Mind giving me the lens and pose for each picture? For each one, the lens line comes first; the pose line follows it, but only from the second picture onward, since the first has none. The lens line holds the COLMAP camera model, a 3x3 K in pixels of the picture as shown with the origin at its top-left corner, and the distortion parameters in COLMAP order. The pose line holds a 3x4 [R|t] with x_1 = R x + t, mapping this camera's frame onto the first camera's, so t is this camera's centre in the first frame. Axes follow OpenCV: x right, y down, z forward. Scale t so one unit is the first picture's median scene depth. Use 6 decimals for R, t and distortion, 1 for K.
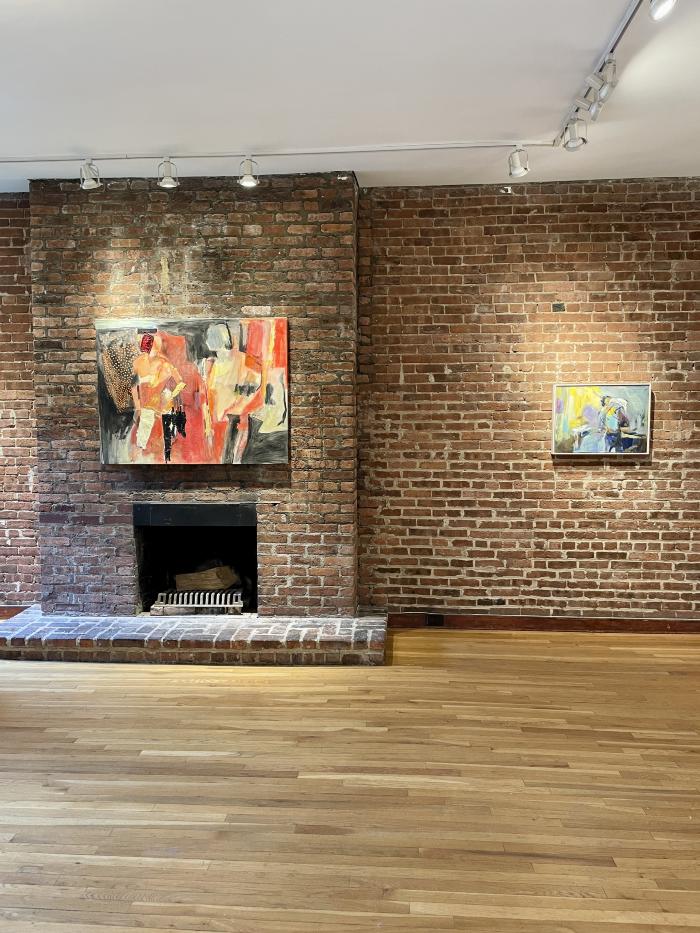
lens RADIAL K [[704.0, 0, 350.0], [0, 704.0, 466.5], [0, 0, 1]] dist [0.088109, -0.115836]
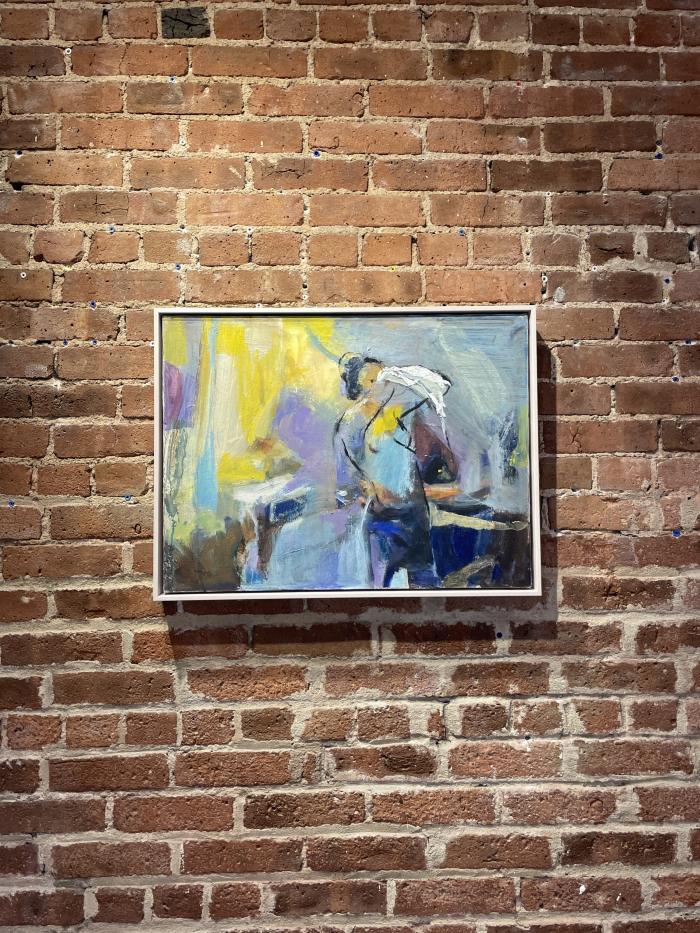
lens RADIAL K [[704.0, 0, 350.0], [0, 704.0, 466.5], [0, 0, 1]] dist [0.088109, -0.115836]
pose [[0.994886, -0.004310, 0.100908, 0.322134], [0.015259, 0.994035, -0.107990, -0.034239], [-0.099841, 0.108978, 0.989018, 0.745022]]
